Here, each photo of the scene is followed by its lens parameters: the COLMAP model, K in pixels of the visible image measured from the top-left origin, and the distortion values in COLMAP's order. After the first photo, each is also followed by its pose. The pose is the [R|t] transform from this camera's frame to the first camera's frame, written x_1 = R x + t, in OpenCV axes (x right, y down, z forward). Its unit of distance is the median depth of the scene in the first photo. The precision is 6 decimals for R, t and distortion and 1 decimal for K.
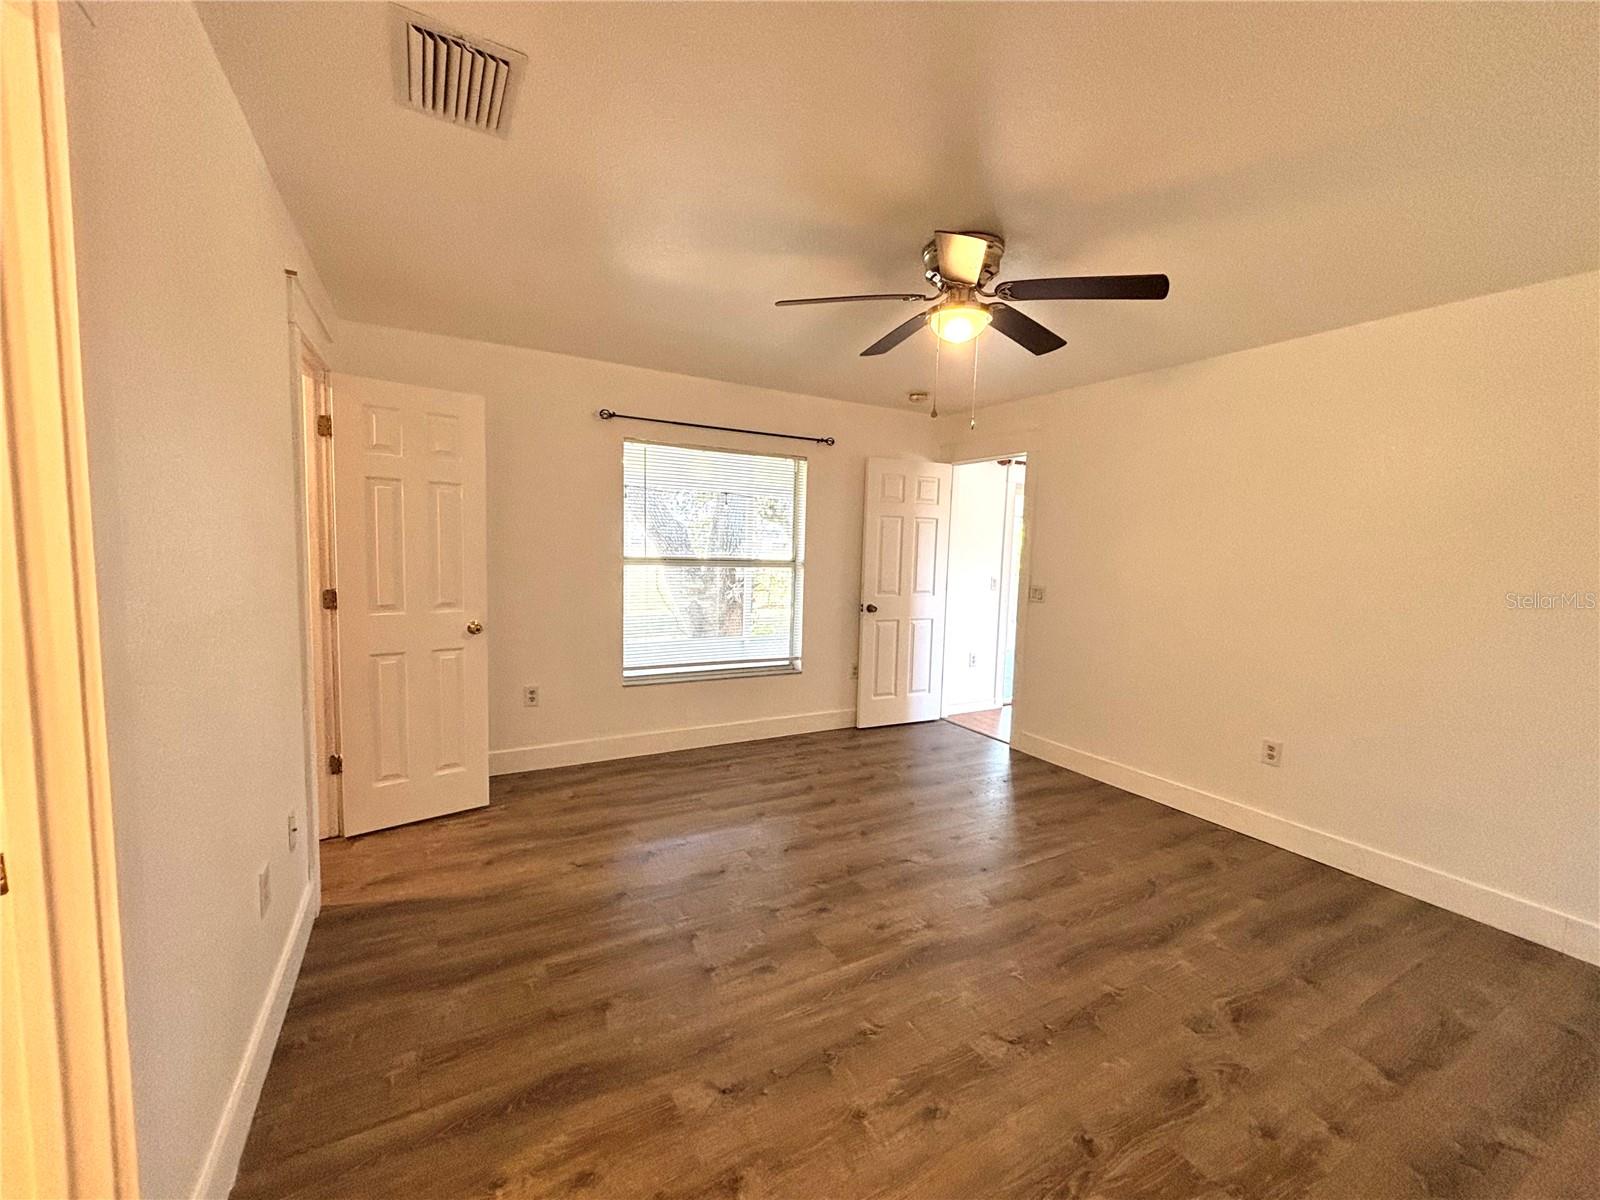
lens RADIAL K [[645.1, 0, 798.9], [0, 645.1, 599.7], [0, 0, 1]] dist [0.002212, -0.001532]
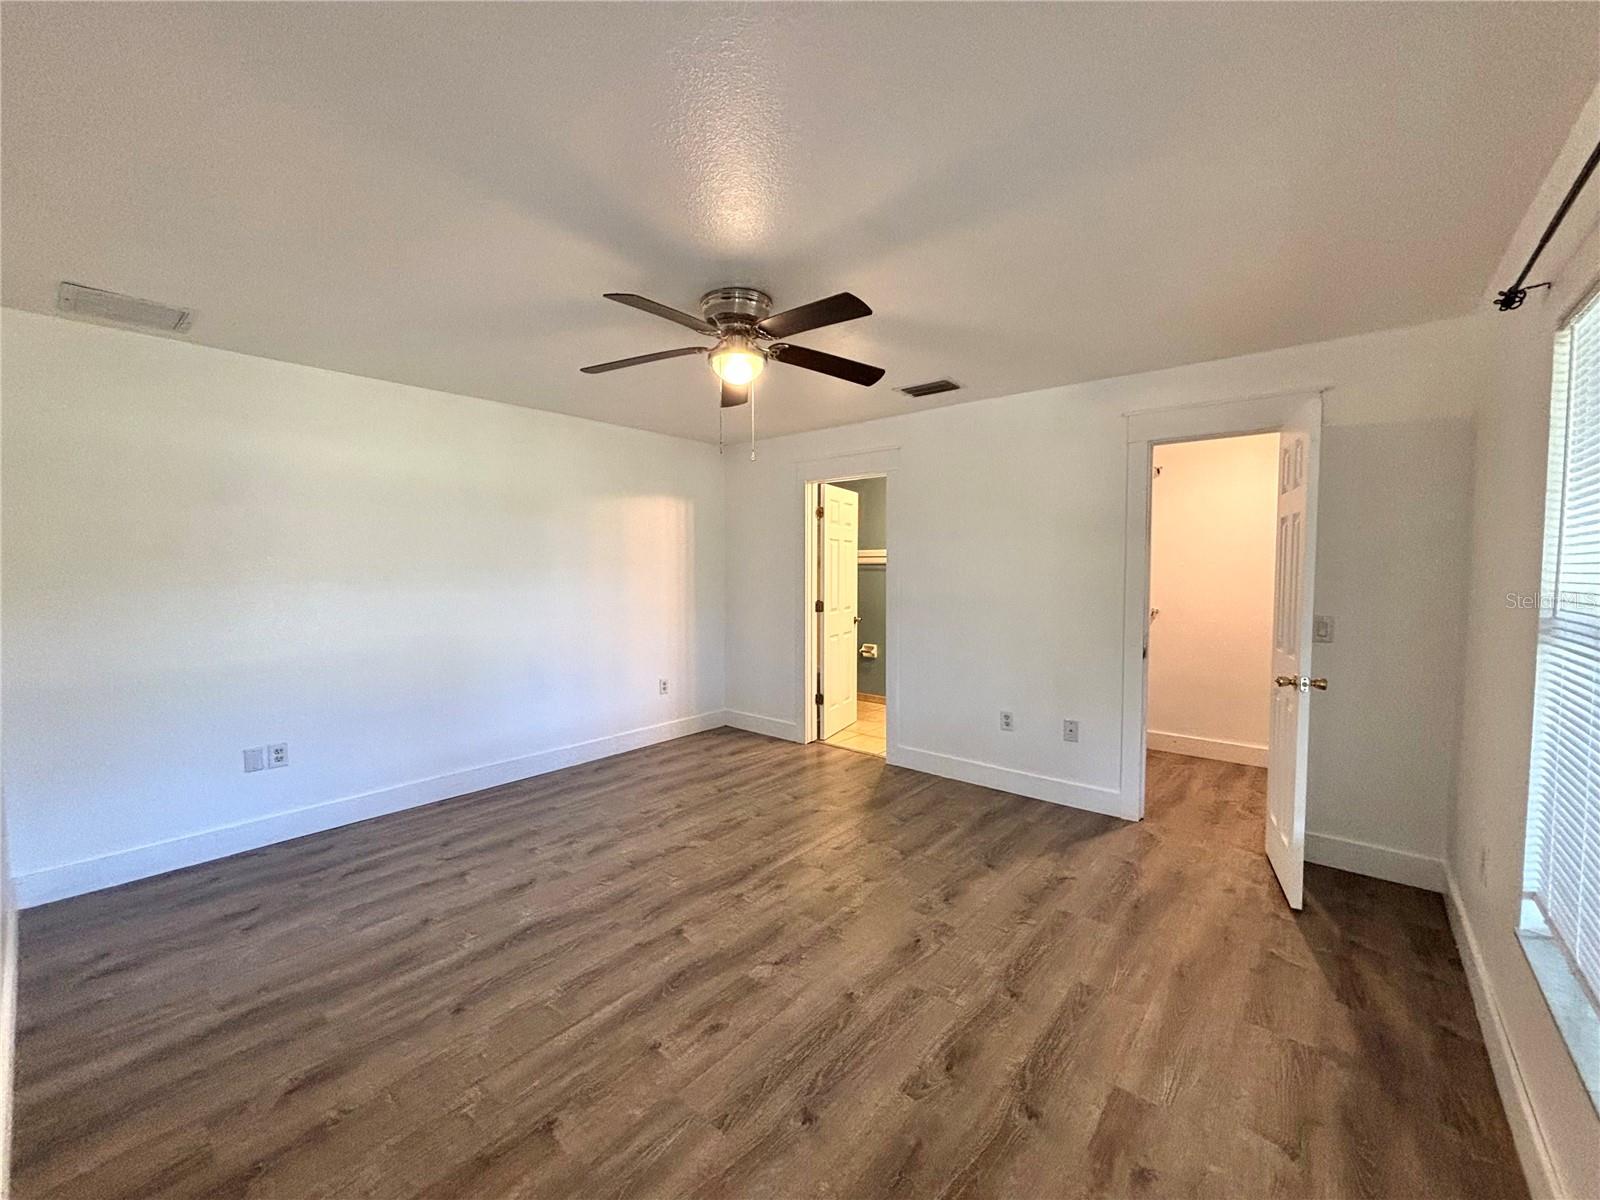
lens RADIAL K [[645.1, 0, 798.7], [0, 645.1, 599.1], [0, 0, 1]] dist [0.002212, -0.001532]
pose [[-0.935742, -0.010847, -0.352519, 0.491114], [-0.057274, 0.990933, 0.121539, -0.159586], [0.348005, 0.133920, -0.927878, 1.944151]]
